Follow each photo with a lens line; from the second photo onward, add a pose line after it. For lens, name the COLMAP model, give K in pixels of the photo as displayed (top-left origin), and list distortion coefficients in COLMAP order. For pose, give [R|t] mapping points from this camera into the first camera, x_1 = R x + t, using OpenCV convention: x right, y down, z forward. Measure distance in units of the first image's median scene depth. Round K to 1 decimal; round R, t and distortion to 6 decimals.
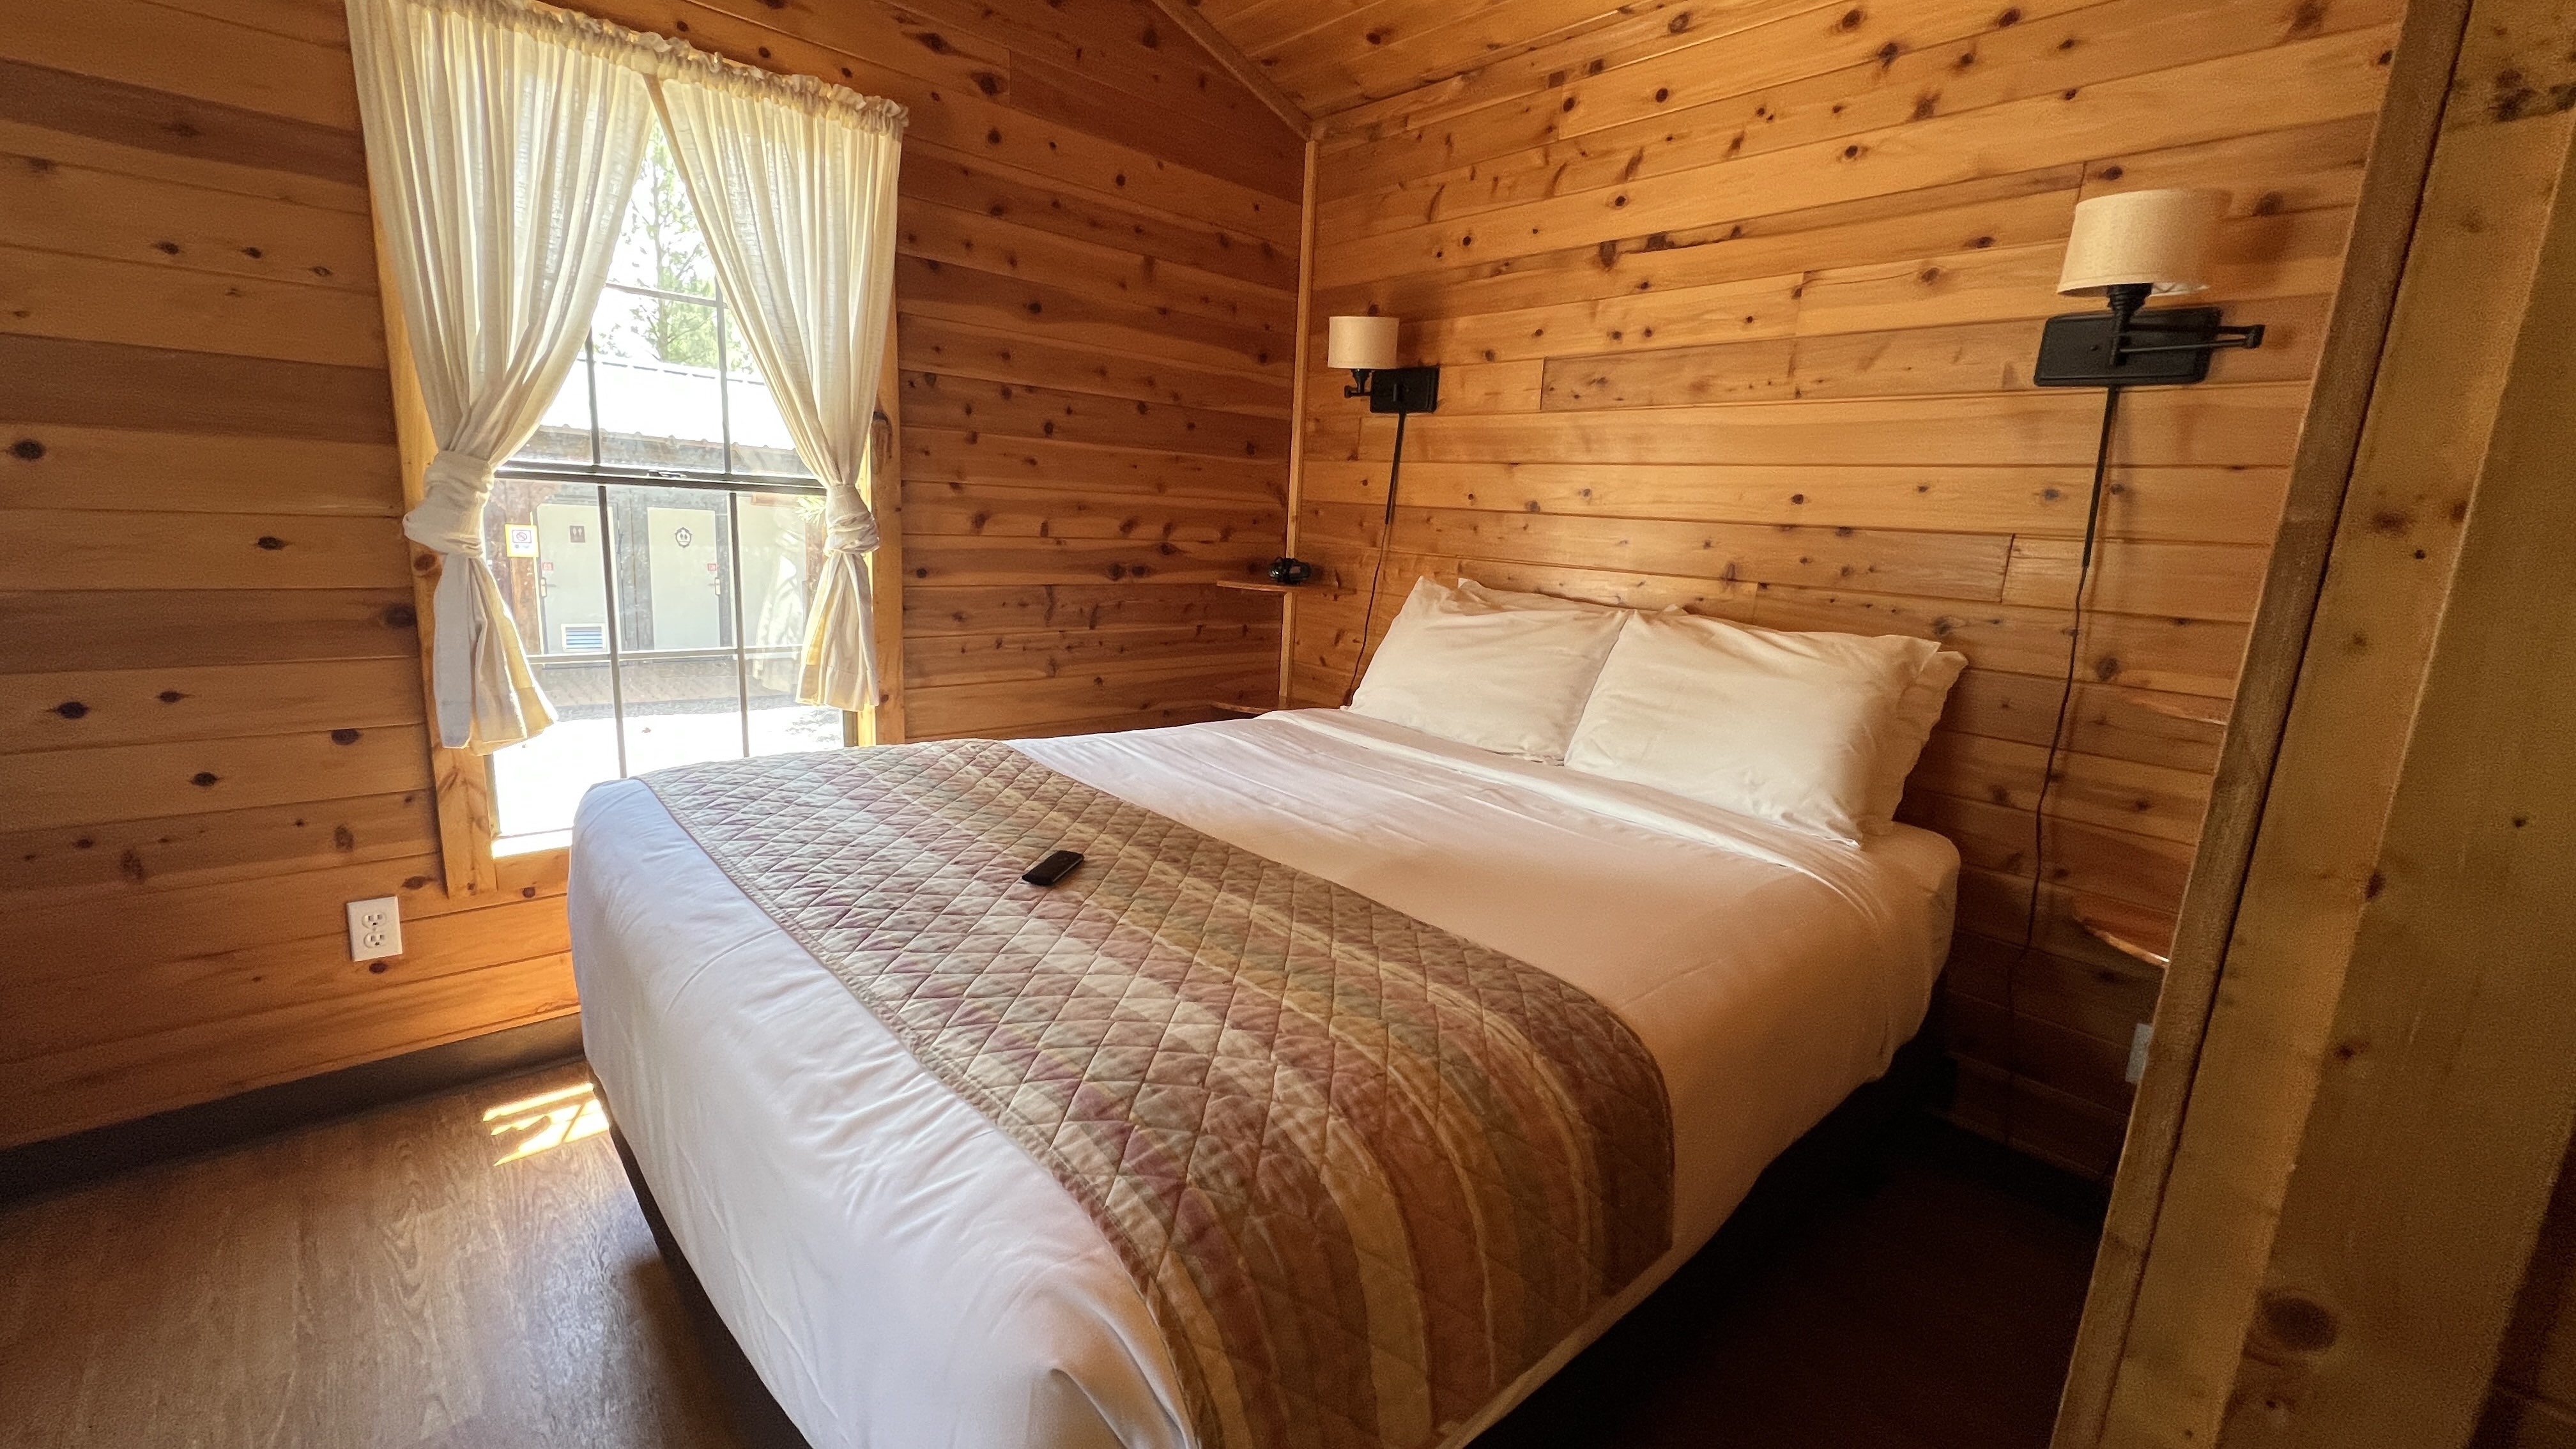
lens RADIAL K [[1032.7, 0, 1288.0], [0, 1032.7, 724.5], [0, 0, 1]] dist [-0.003079, 0.000294]
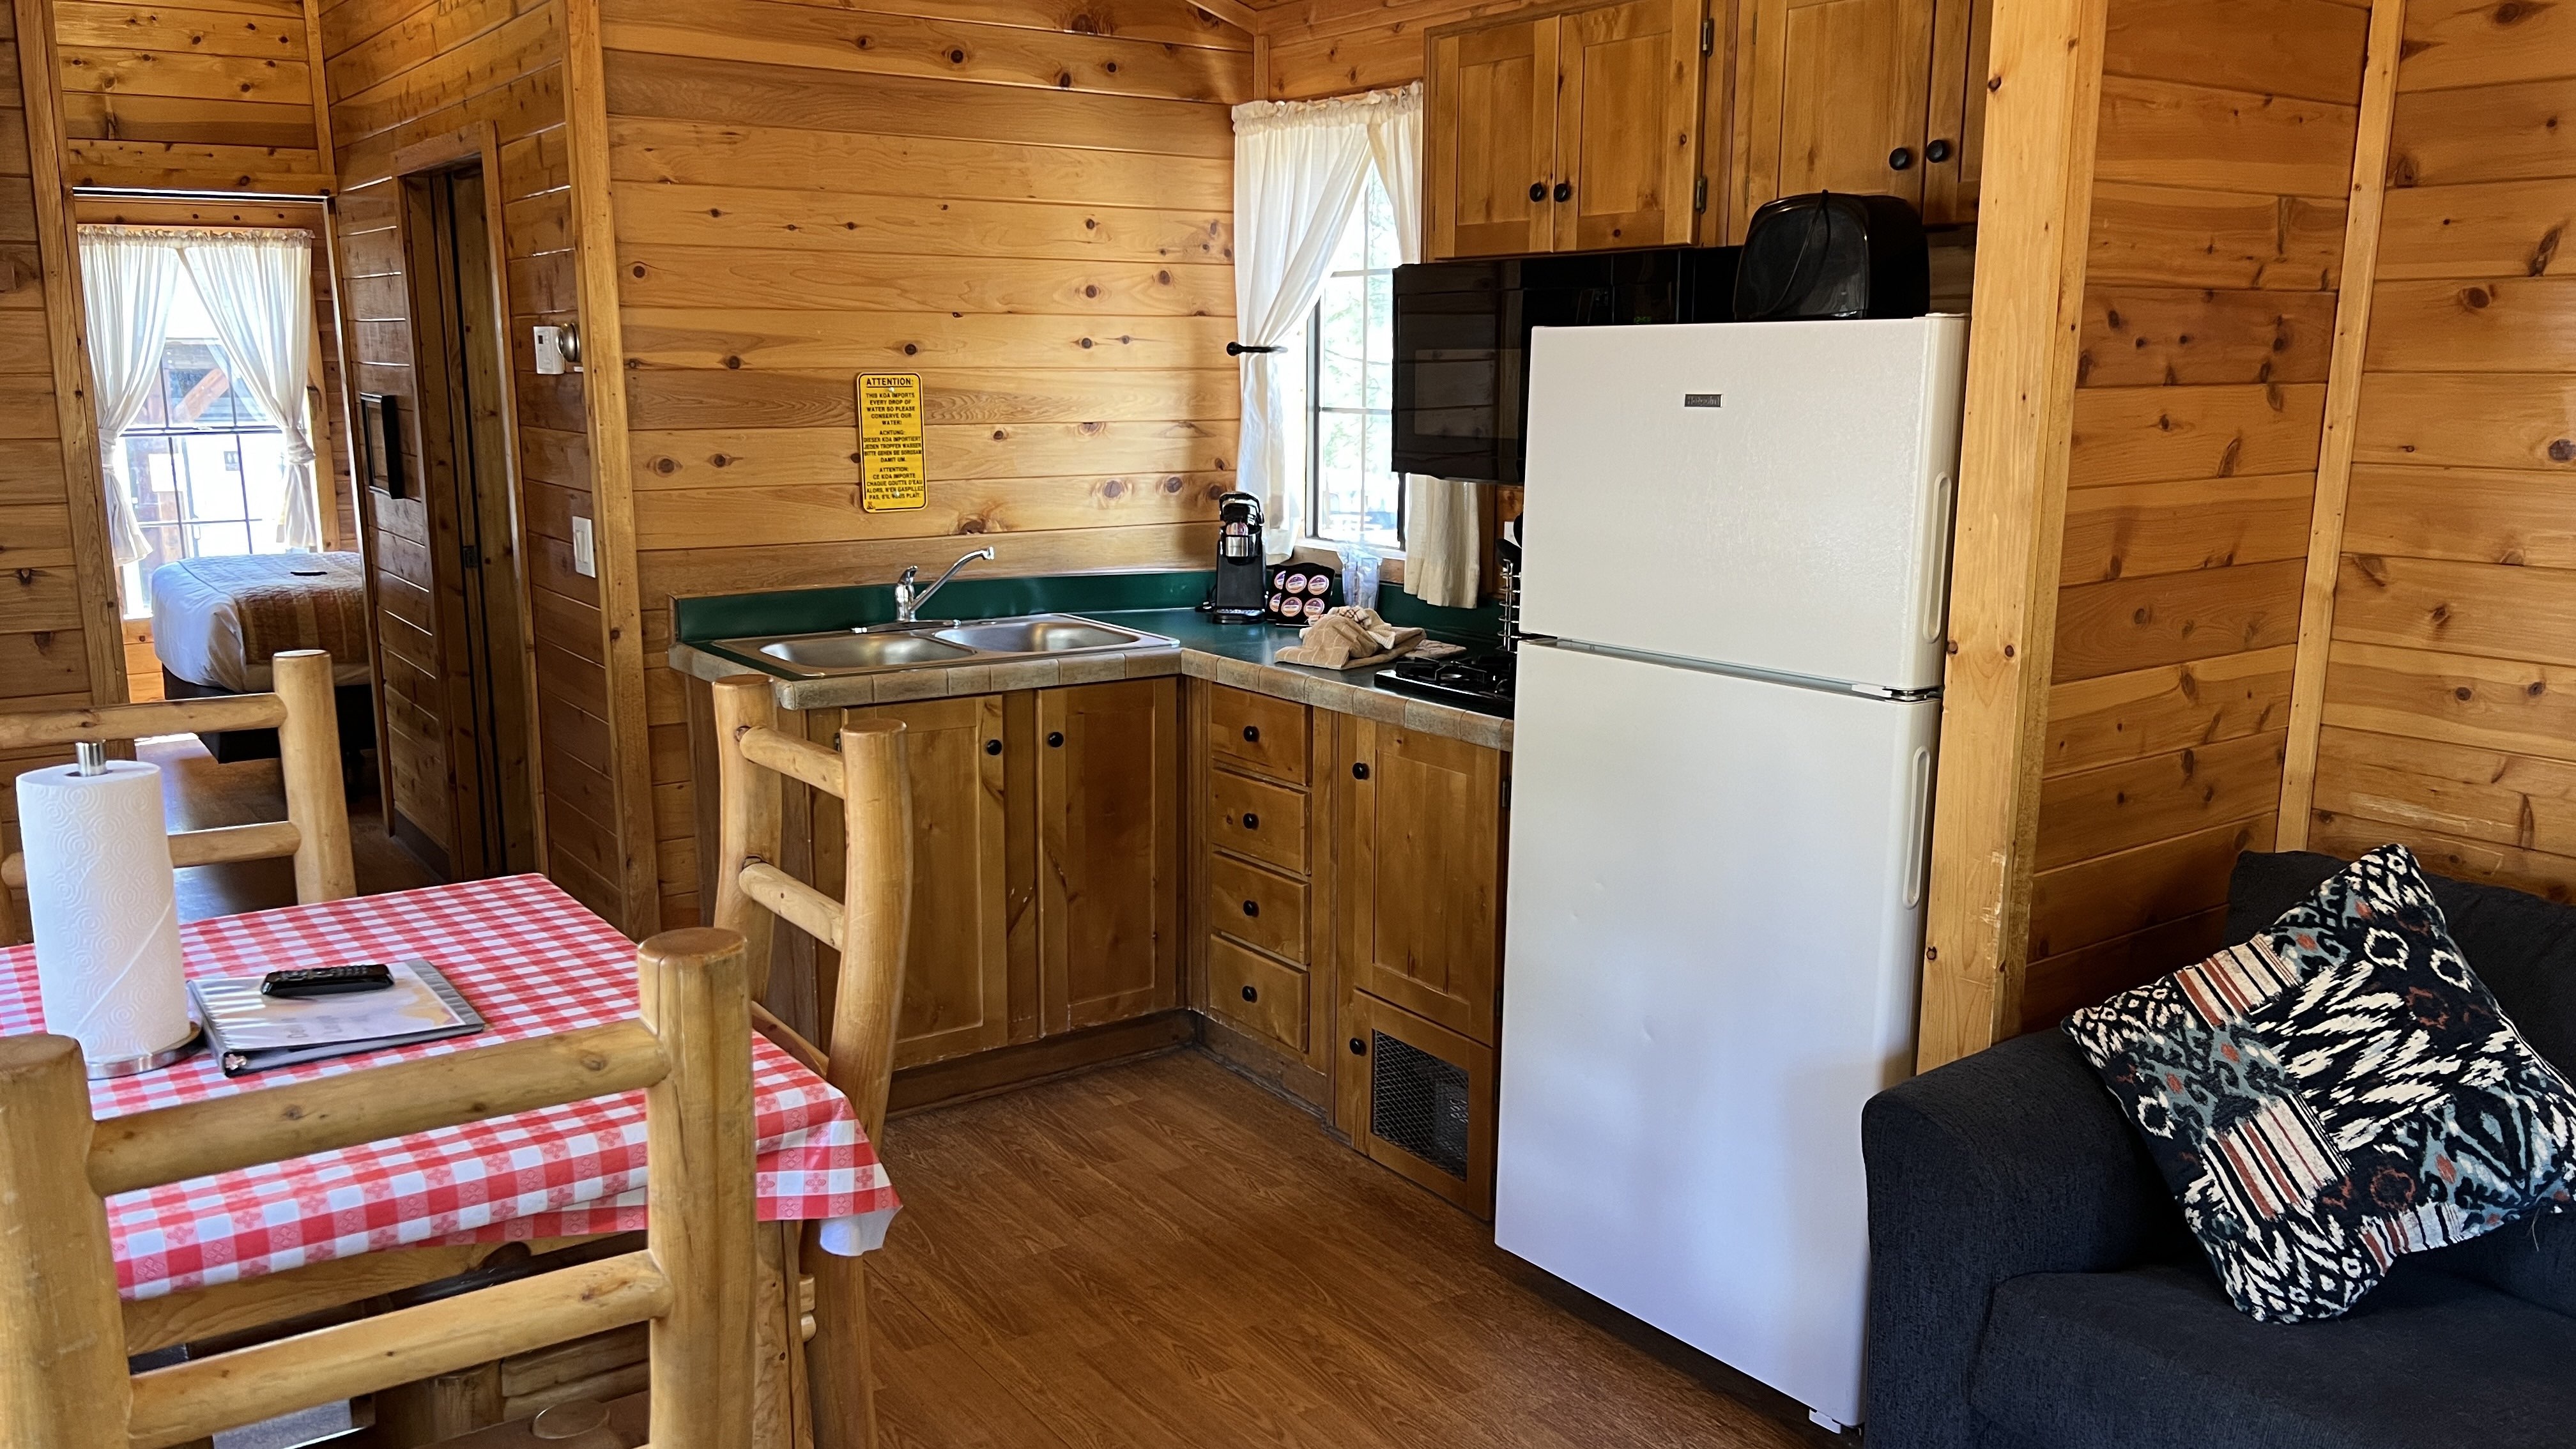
lens RADIAL K [[1936.2, 0, 1288.6], [0, 1936.2, 722.2], [0, 0, 1]] dist [0.048132, -0.047423]
pose [[0.990227, -0.041037, -0.133288, 2.276402], [0.039132, 0.999092, -0.016876, 0.544292], [0.133859, 0.011496, 0.990934, -2.853771]]
